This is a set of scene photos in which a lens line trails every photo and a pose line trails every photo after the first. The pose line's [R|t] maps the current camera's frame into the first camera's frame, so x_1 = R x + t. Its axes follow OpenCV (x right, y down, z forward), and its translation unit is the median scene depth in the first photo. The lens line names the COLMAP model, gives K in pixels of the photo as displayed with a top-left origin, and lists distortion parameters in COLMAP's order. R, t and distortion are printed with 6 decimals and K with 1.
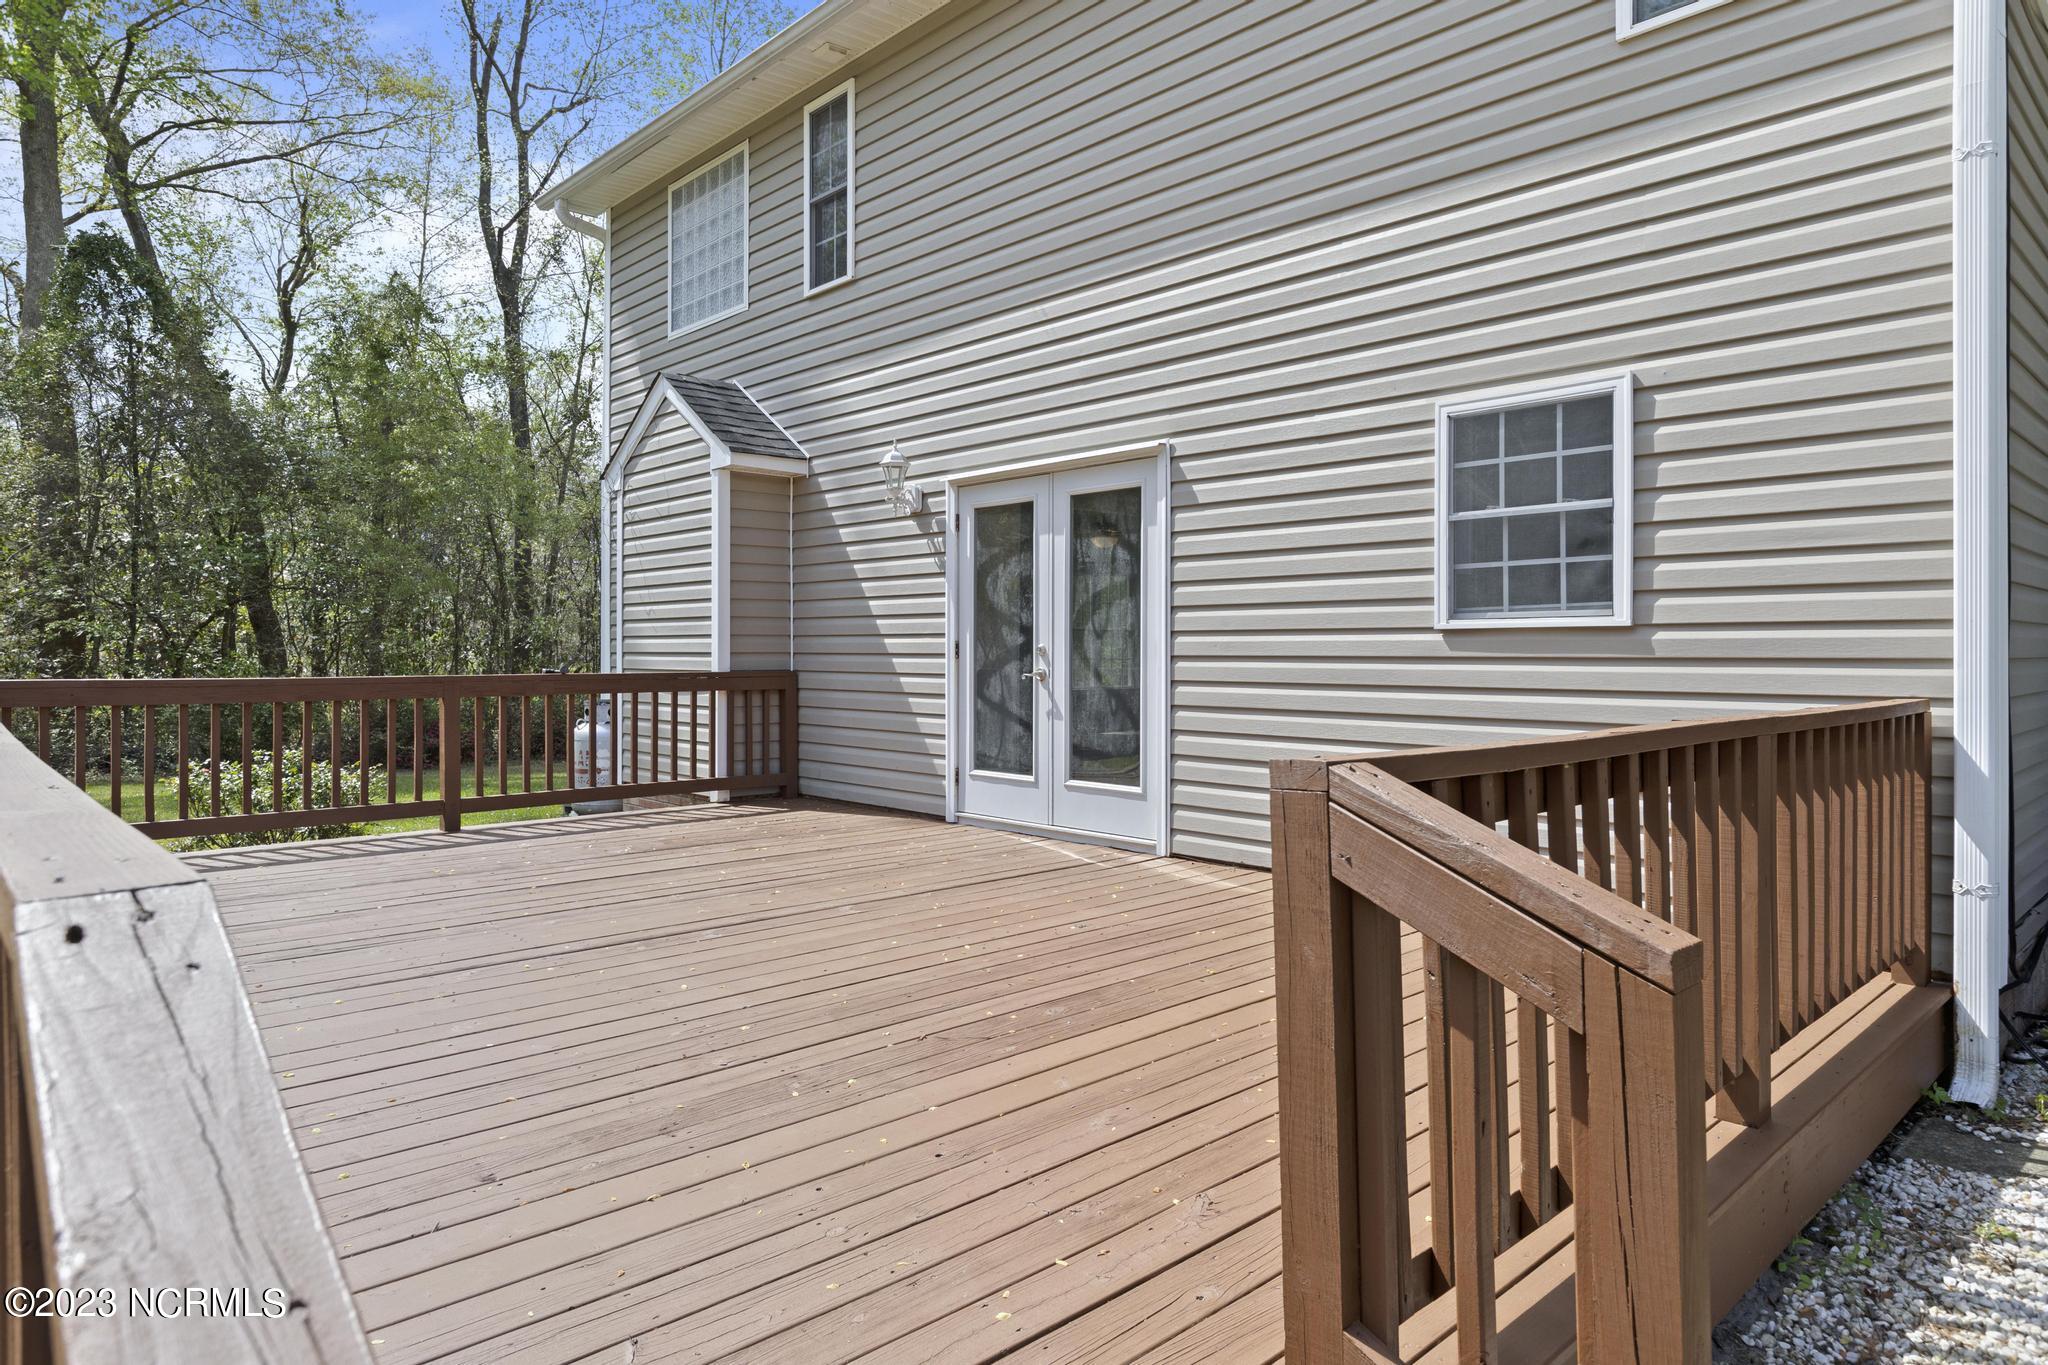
lens RADIAL K [[1224.3, 0, 1025.3], [0, 1224.3, 668.5], [0, 0, 1]] dist [0.003904, 0.000569]
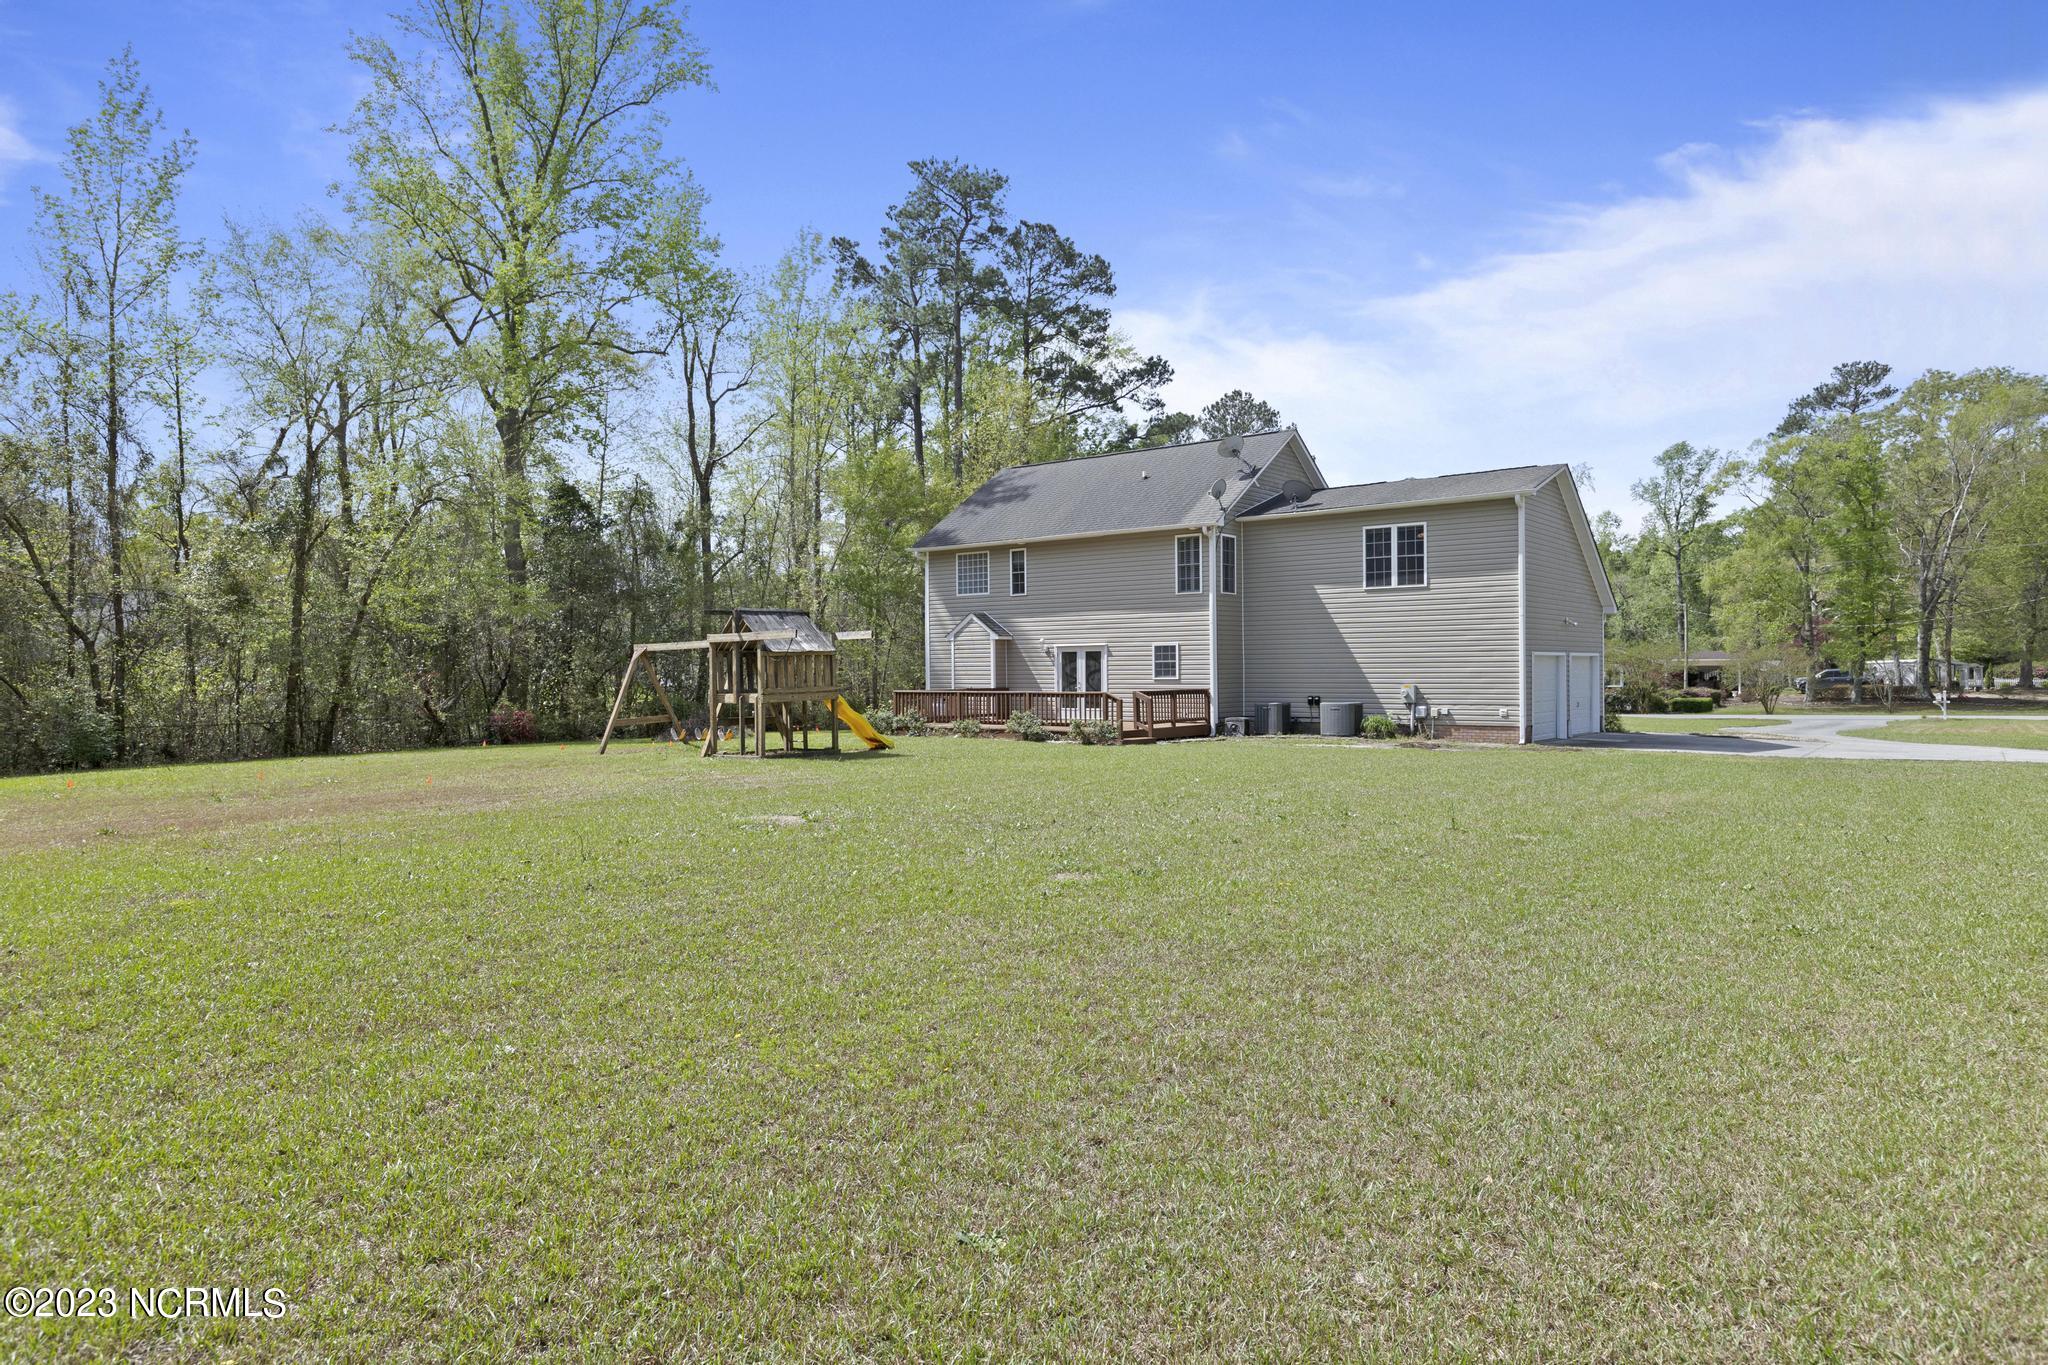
lens RADIAL K [[1224.3, 0, 1023.9], [0, 1224.3, 686.6], [0, 0, 1]] dist [0.003904, 0.000569]
pose [[0.989868, -0.002617, 0.141968, -0.905508], [0.003906, 0.999954, -0.008801, 0.043305], [-0.141938, 0.009266, 0.989832, -3.839068]]
